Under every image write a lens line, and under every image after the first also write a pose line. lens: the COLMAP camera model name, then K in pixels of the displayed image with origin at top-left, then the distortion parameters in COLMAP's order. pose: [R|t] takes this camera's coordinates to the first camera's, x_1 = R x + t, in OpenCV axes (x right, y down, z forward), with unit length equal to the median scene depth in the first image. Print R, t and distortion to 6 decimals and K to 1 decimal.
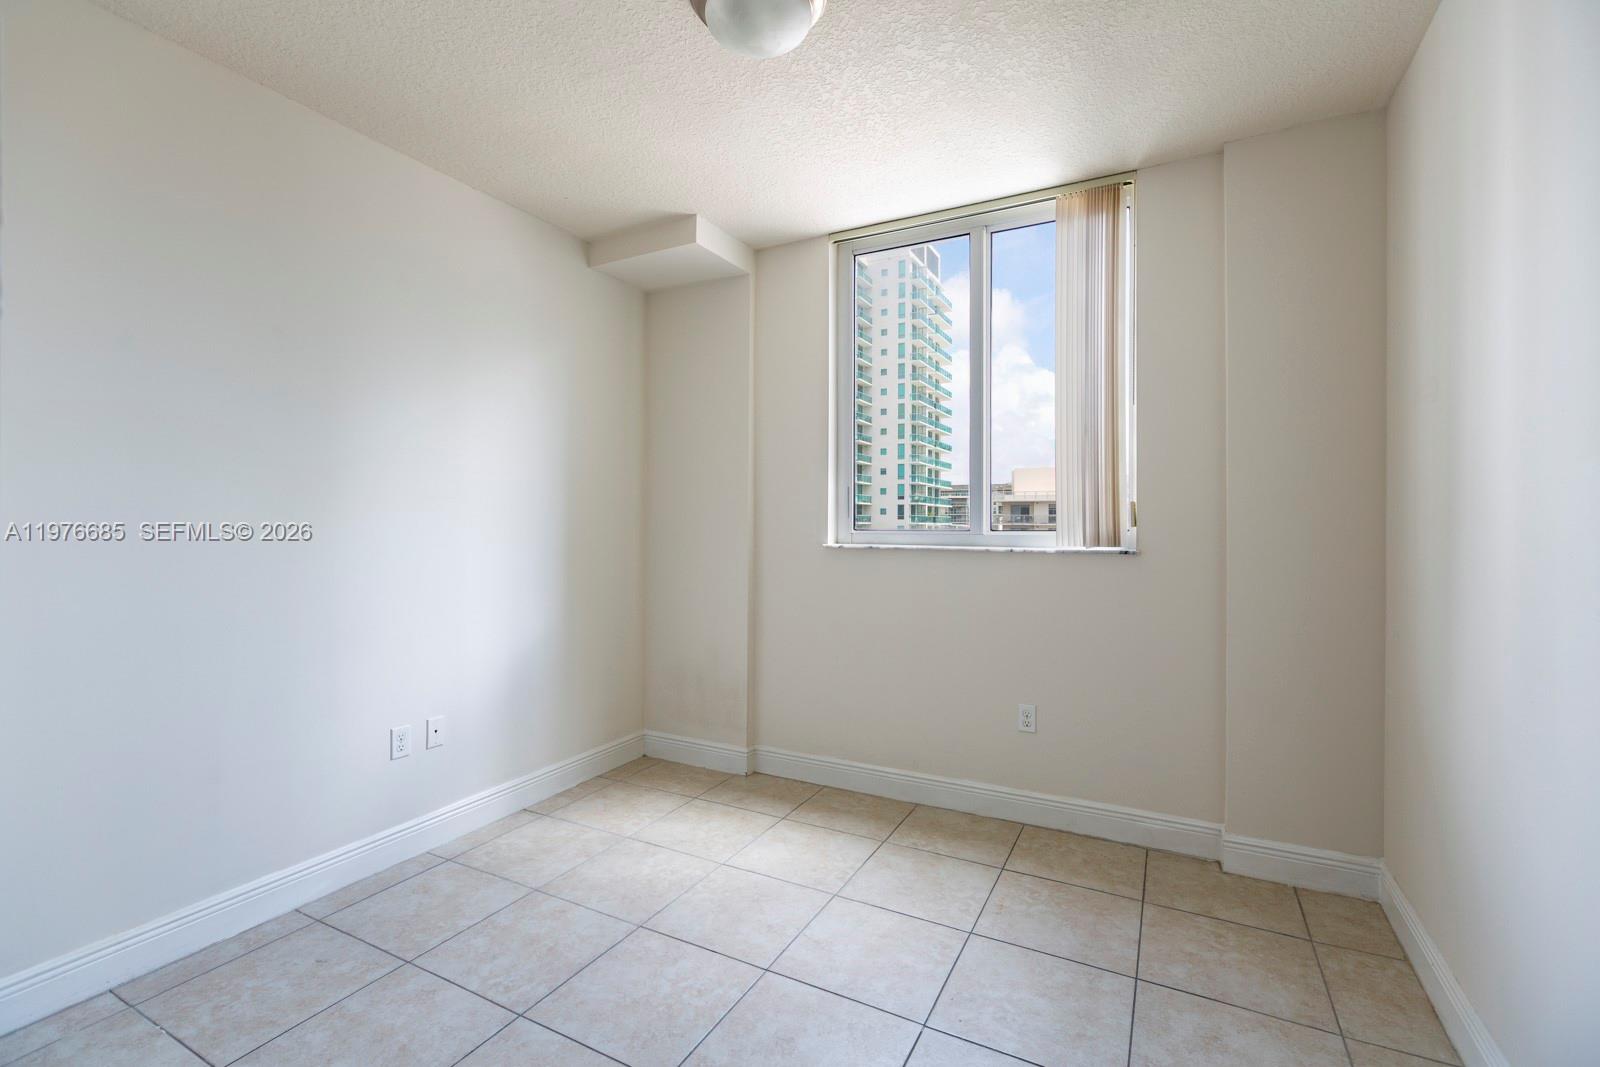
lens RADIAL K [[709.8, 0, 793.0], [0, 709.8, 526.1], [0, 0, 1]] dist [-0.001387, 0.000293]
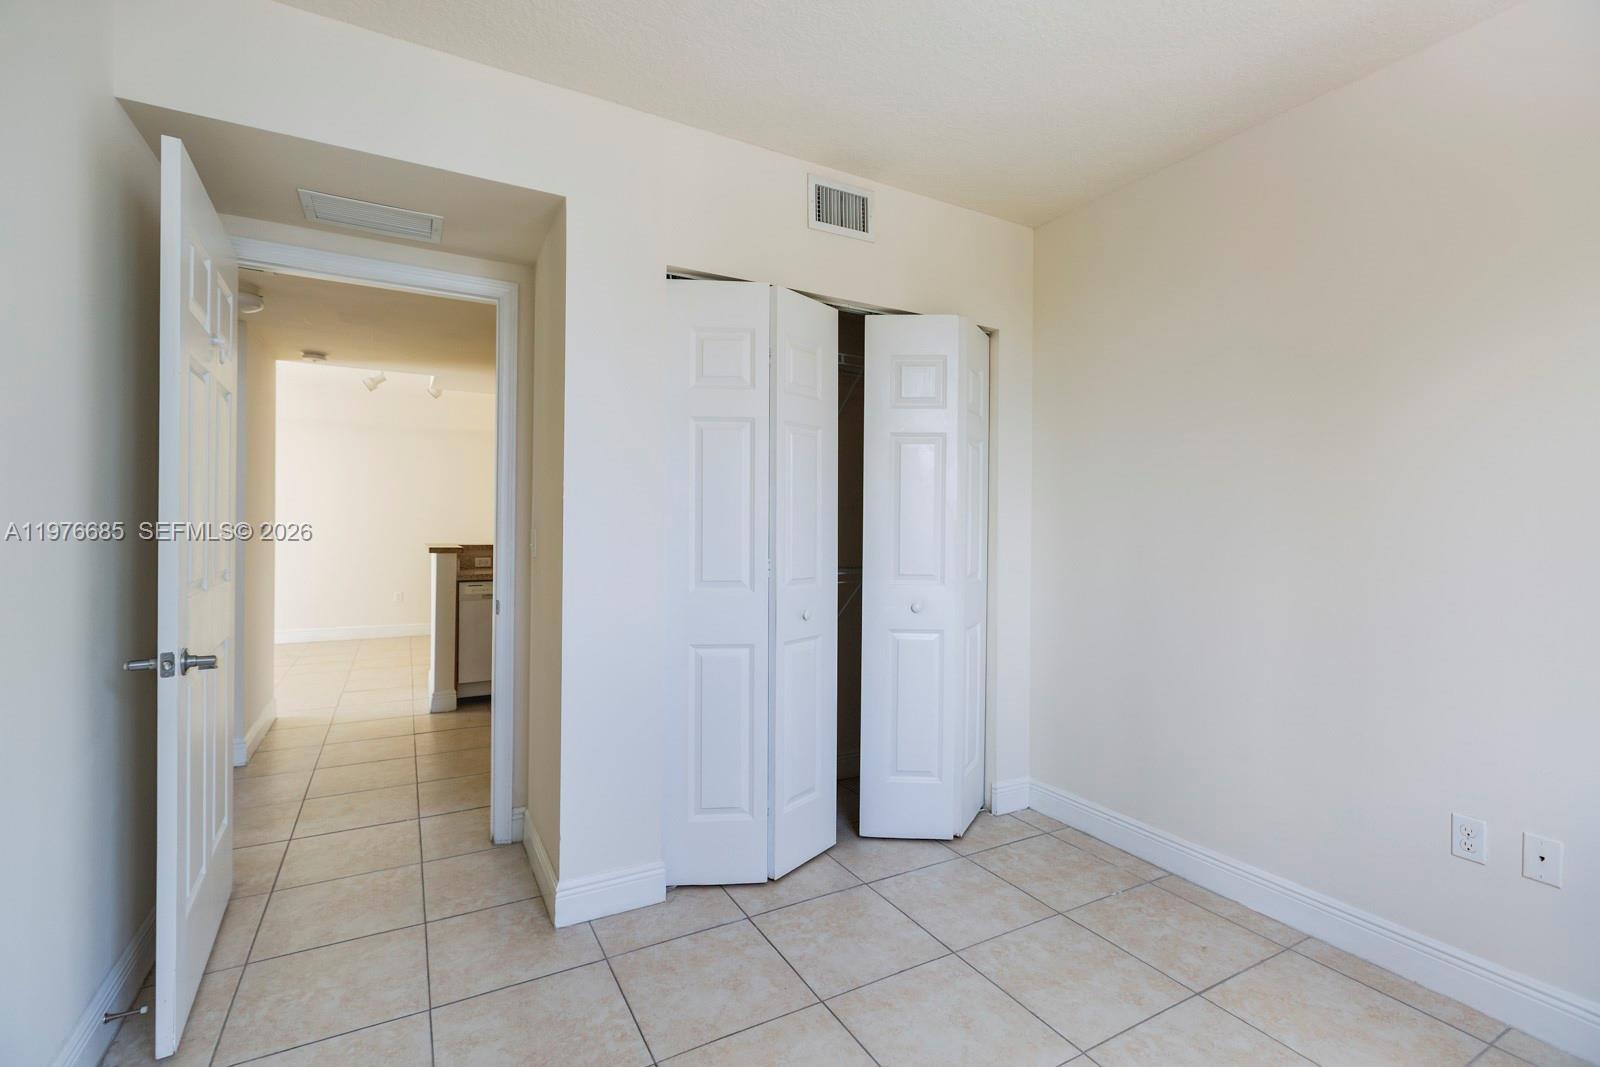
lens RADIAL K [[709.8, 0, 793.0], [0, 709.8, 526.1], [0, 0, 1]] dist [-0.001387, 0.000293]
pose [[-0.541199, -0.011697, -0.840813, 0.537040], [-0.013056, 0.999900, -0.005507, -0.002665], [0.840793, 0.007997, -0.541297, 1.003406]]
